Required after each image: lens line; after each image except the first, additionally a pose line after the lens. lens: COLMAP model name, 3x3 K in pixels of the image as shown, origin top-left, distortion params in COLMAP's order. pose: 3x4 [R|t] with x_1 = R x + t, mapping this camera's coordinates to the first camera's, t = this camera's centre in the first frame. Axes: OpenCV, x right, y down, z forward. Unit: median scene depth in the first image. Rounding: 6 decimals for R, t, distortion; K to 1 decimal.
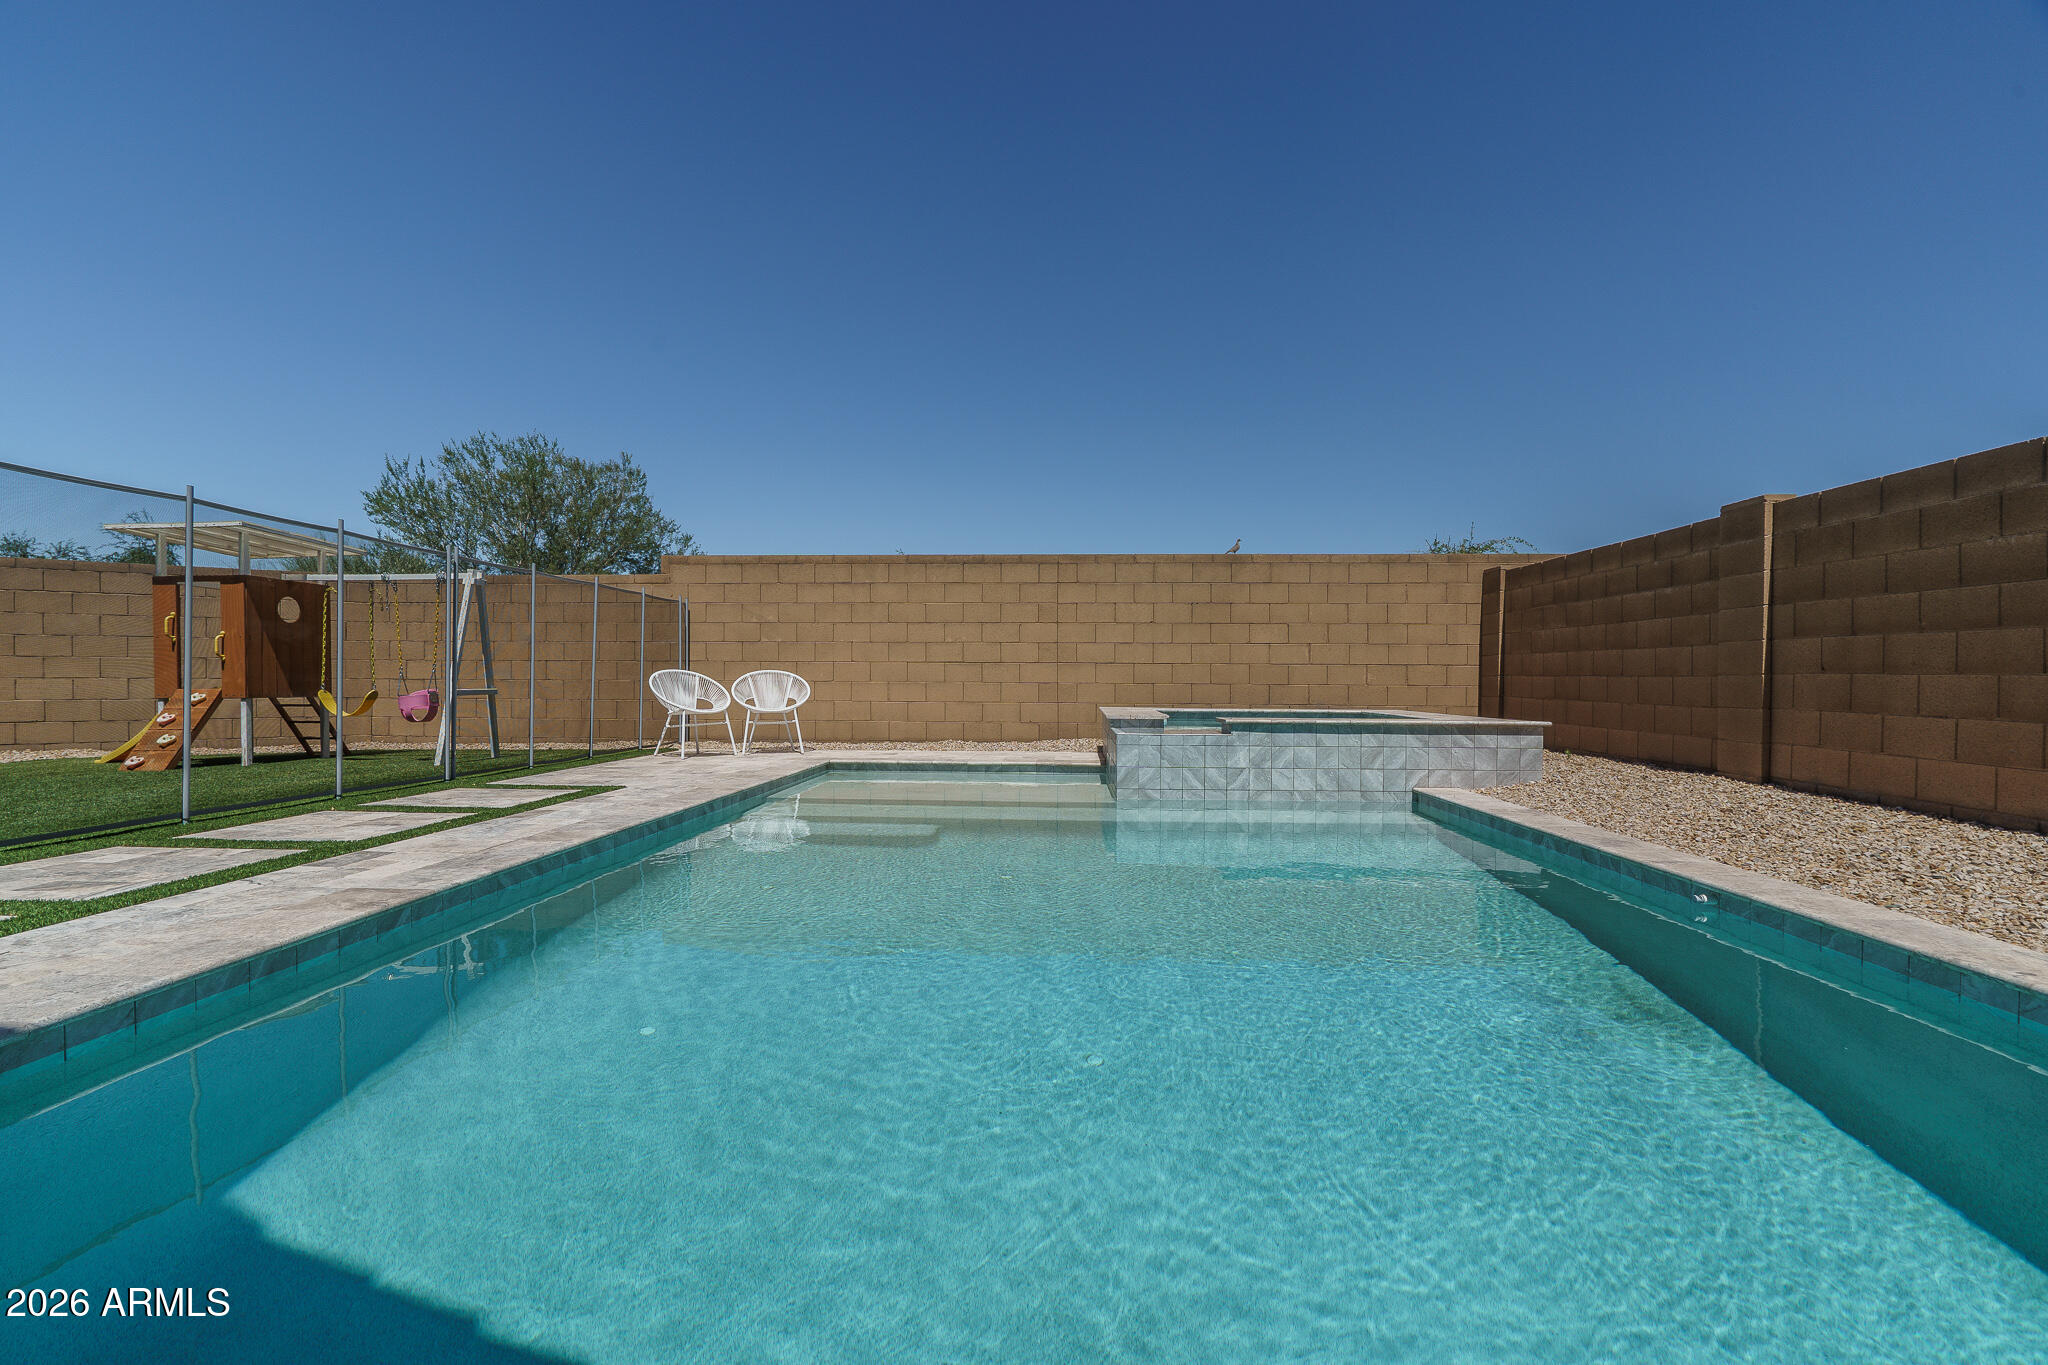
lens RADIAL K [[918.6, 0, 1020.8], [0, 918.6, 692.4], [0, 0, 1]] dist [-0.011960, 0.004767]
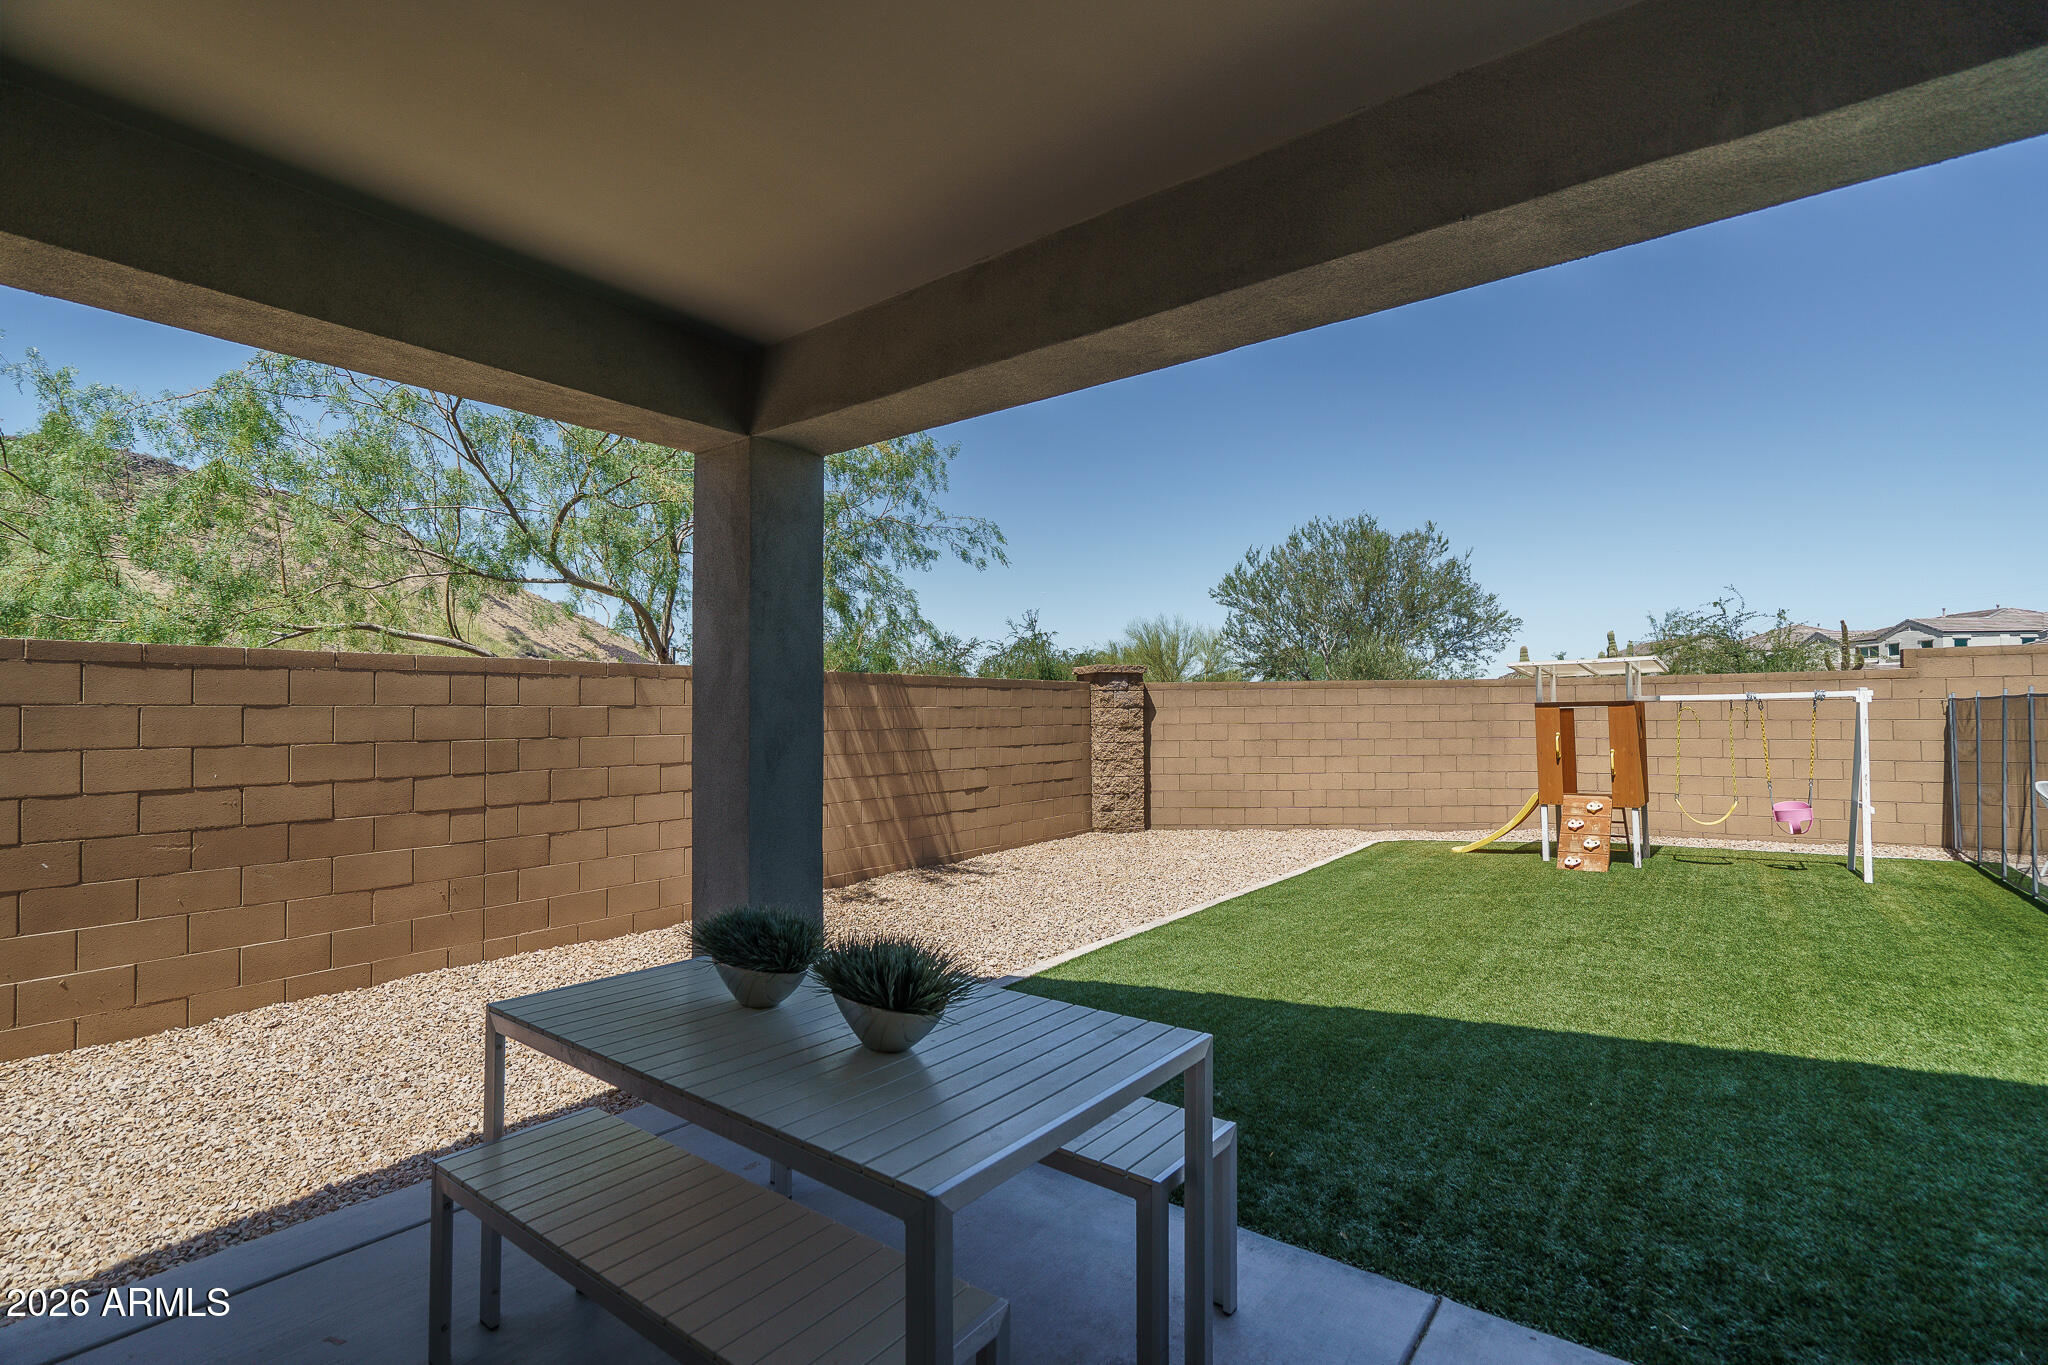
lens RADIAL K [[930.6, 0, 1035.8], [0, 930.6, 682.6], [0, 0, 1]] dist [0.000776, 0.000186]
pose [[0.837117, -0.031476, -0.546118, -0.683458], [0.003304, 0.998616, -0.052490, -0.074849], [0.547014, 0.042136, 0.836062, -0.323130]]
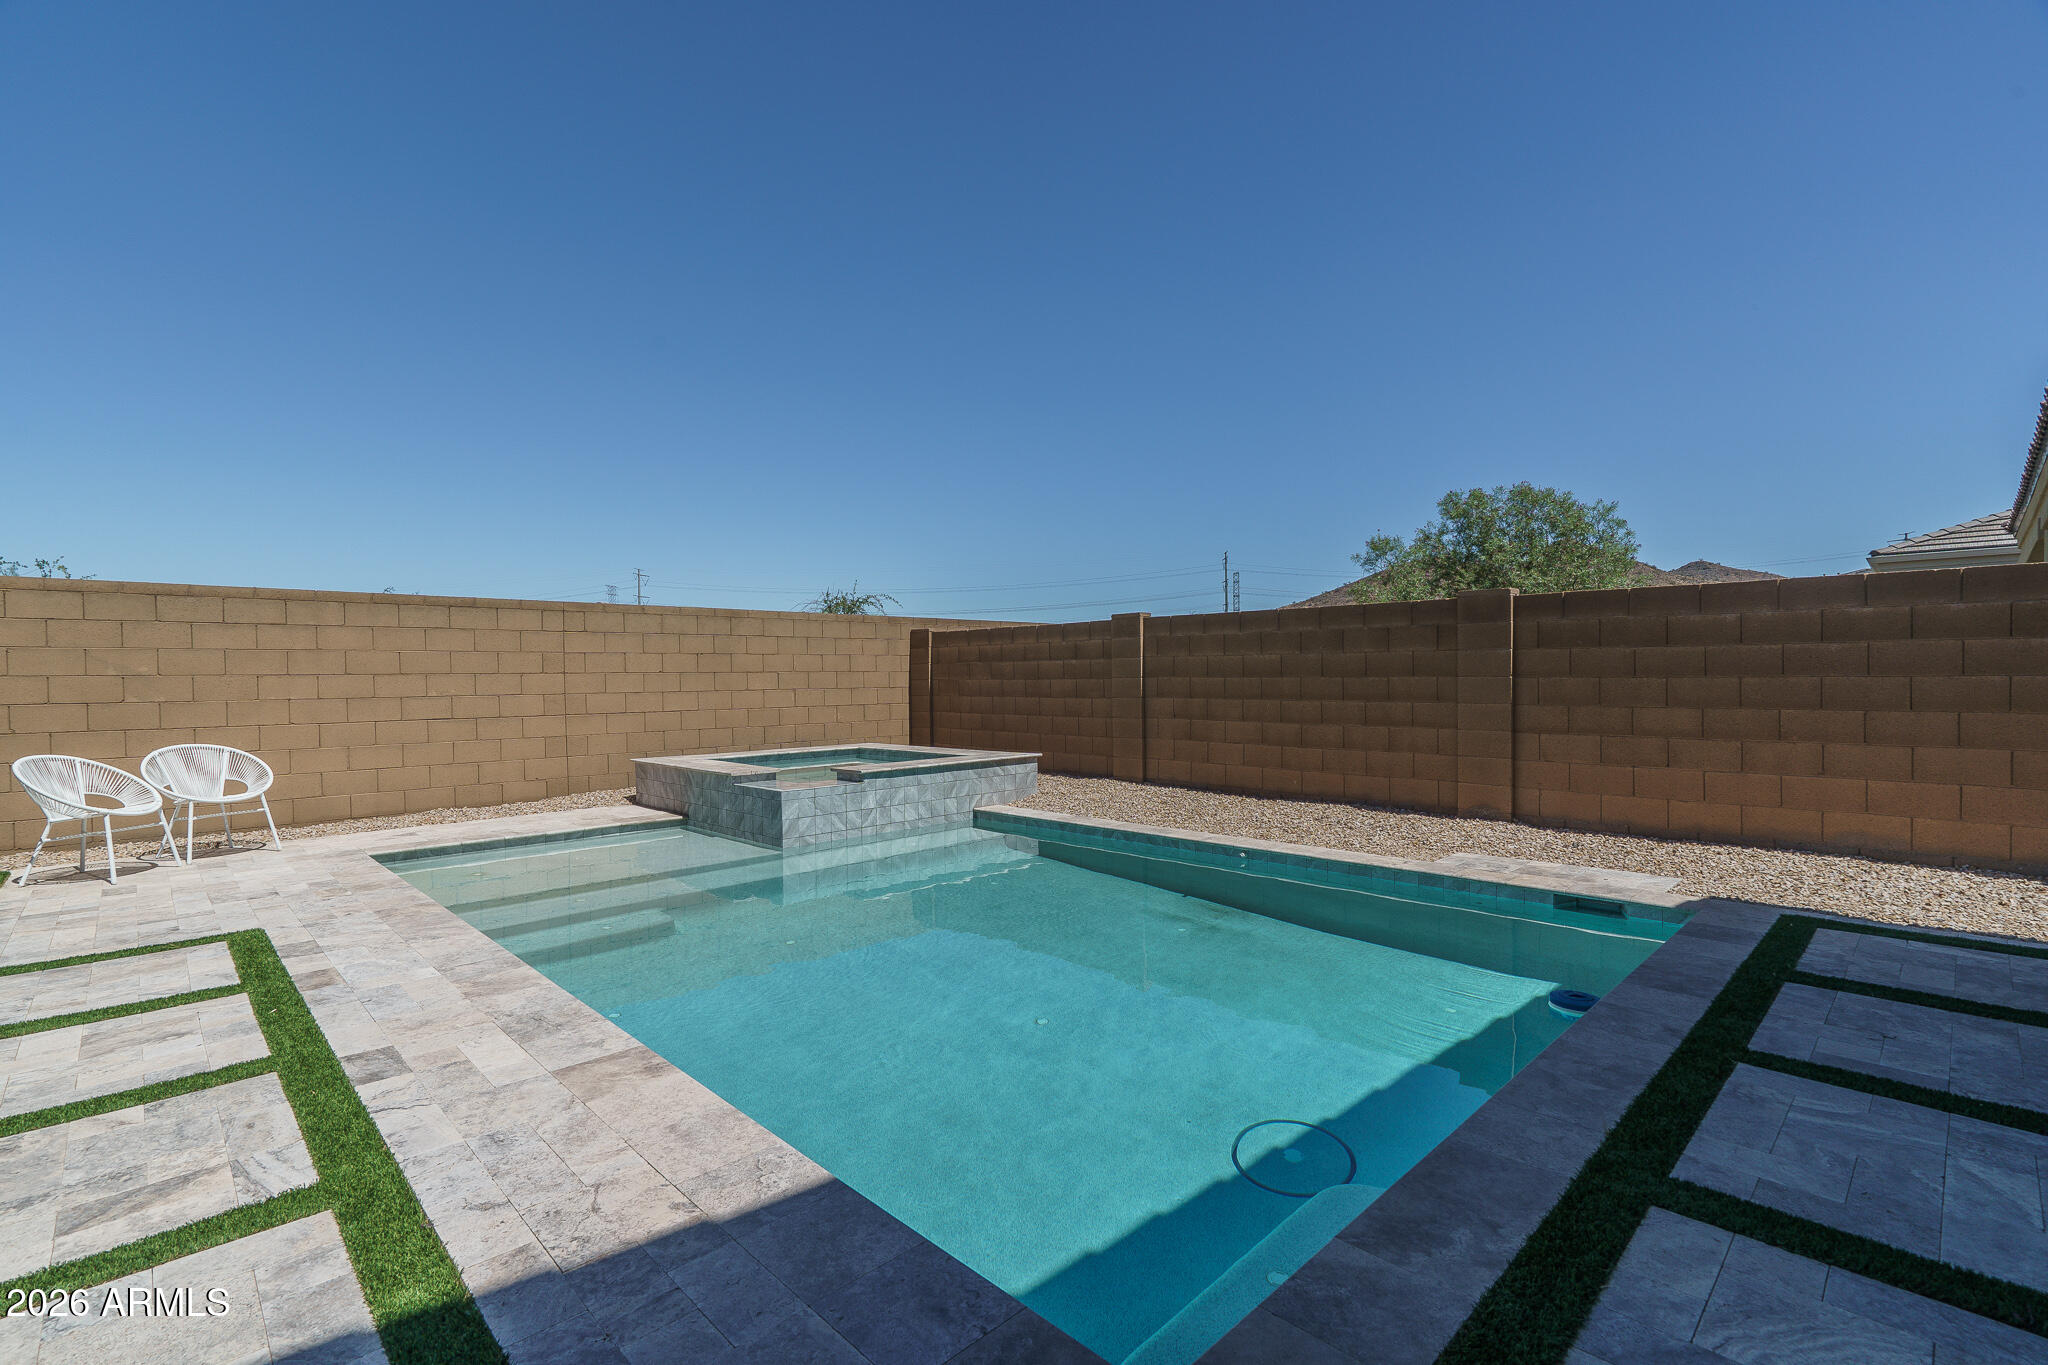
lens RADIAL K [[918.6, 0, 1020.8], [0, 918.6, 692.4], [0, 0, 1]] dist [-0.011960, 0.004767]
pose [[0.675671, -0.025701, 0.736755, -0.371133], [0.027458, 0.999576, 0.009687, -0.056352], [-0.736692, 0.013685, 0.676090, 0.007175]]
